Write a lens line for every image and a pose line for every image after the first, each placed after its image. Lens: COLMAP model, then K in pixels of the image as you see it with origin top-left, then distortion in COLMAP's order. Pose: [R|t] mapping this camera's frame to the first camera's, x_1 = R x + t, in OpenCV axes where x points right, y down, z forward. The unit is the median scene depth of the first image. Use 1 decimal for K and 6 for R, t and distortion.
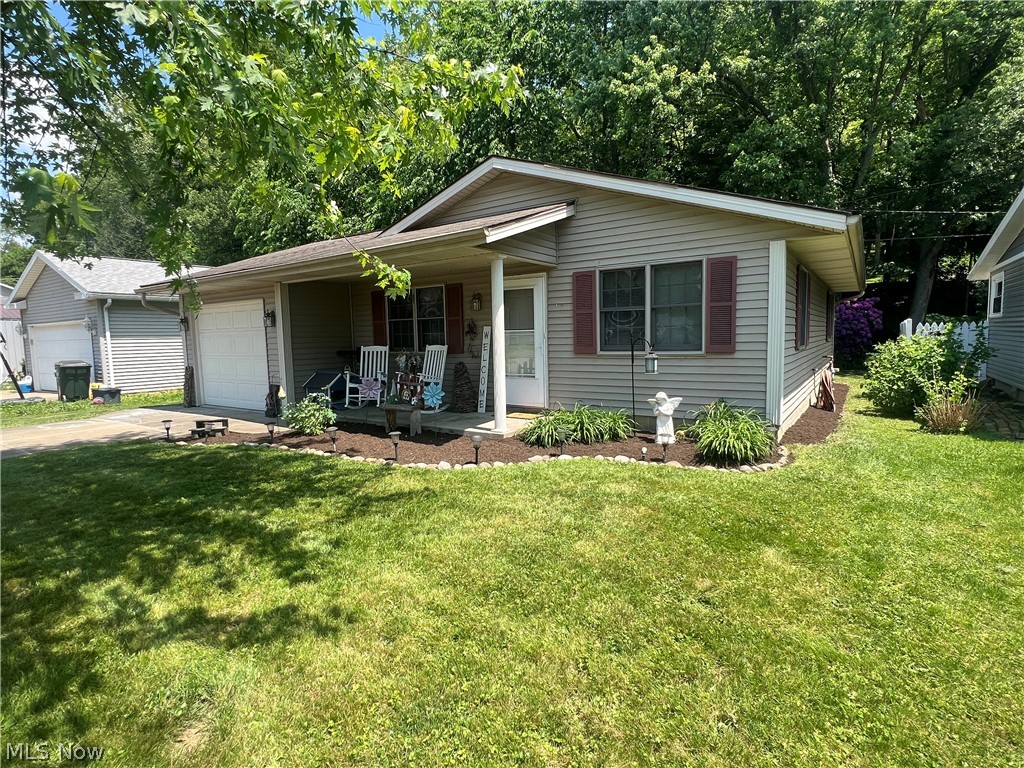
lens RADIAL K [[515.1, 0, 512.3], [0, 515.1, 382.0], [0, 0, 1]] dist [-0.001212, 0.000154]
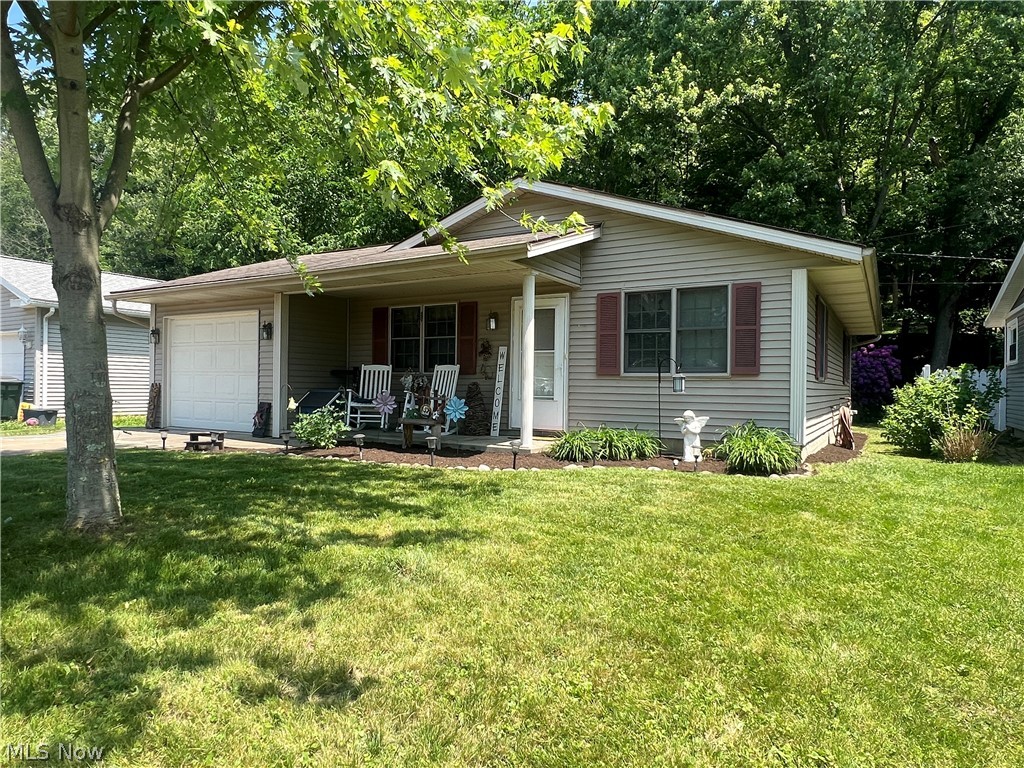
lens RADIAL K [[622.6, 0, 511.3], [0, 622.6, 386.6], [0, 0, 1]] dist [0.003229, -0.003146]
pose [[0.997597, 0.036334, 0.058986, -0.100381], [-0.031087, 0.995675, -0.087552, 0.067876], [-0.061912, 0.085508, 0.994412, -0.151058]]
